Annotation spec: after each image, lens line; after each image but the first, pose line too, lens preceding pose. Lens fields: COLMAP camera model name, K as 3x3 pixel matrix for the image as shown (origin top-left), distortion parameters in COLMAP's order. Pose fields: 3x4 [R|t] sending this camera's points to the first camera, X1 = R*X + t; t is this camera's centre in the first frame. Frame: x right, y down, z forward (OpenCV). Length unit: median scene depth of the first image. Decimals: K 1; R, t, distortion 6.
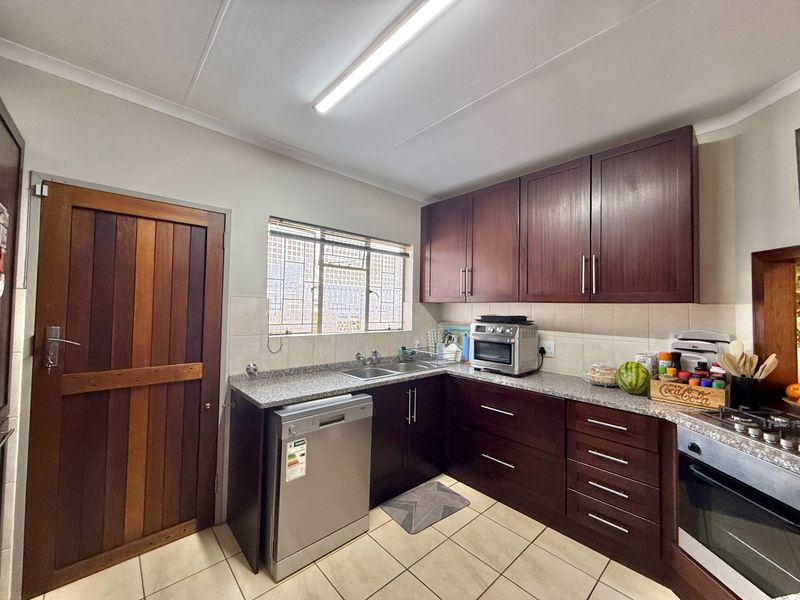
lens RADIAL K [[316.2, 0, 397.4], [0, 316.2, 300.4], [0, 0, 1]] dist [-0.003622, -0.000129]
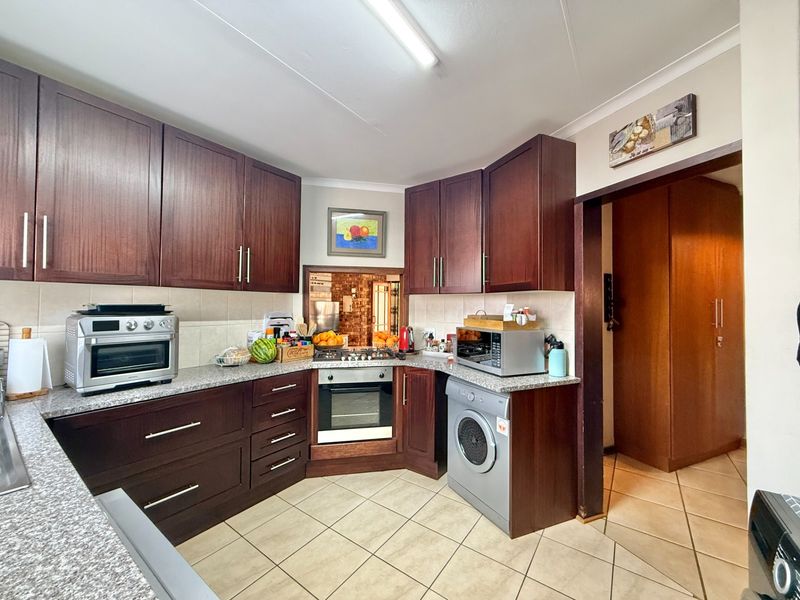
lens RADIAL K [[316.2, 0, 399.2], [0, 316.2, 298.6], [0, 0, 1]] dist [-0.003622, -0.000129]
pose [[-0.202396, 0.000264, 0.979304, -0.517378], [-0.033596, 0.999409, -0.007213, 0.021845], [-0.978727, -0.034361, -0.202267, 0.620585]]
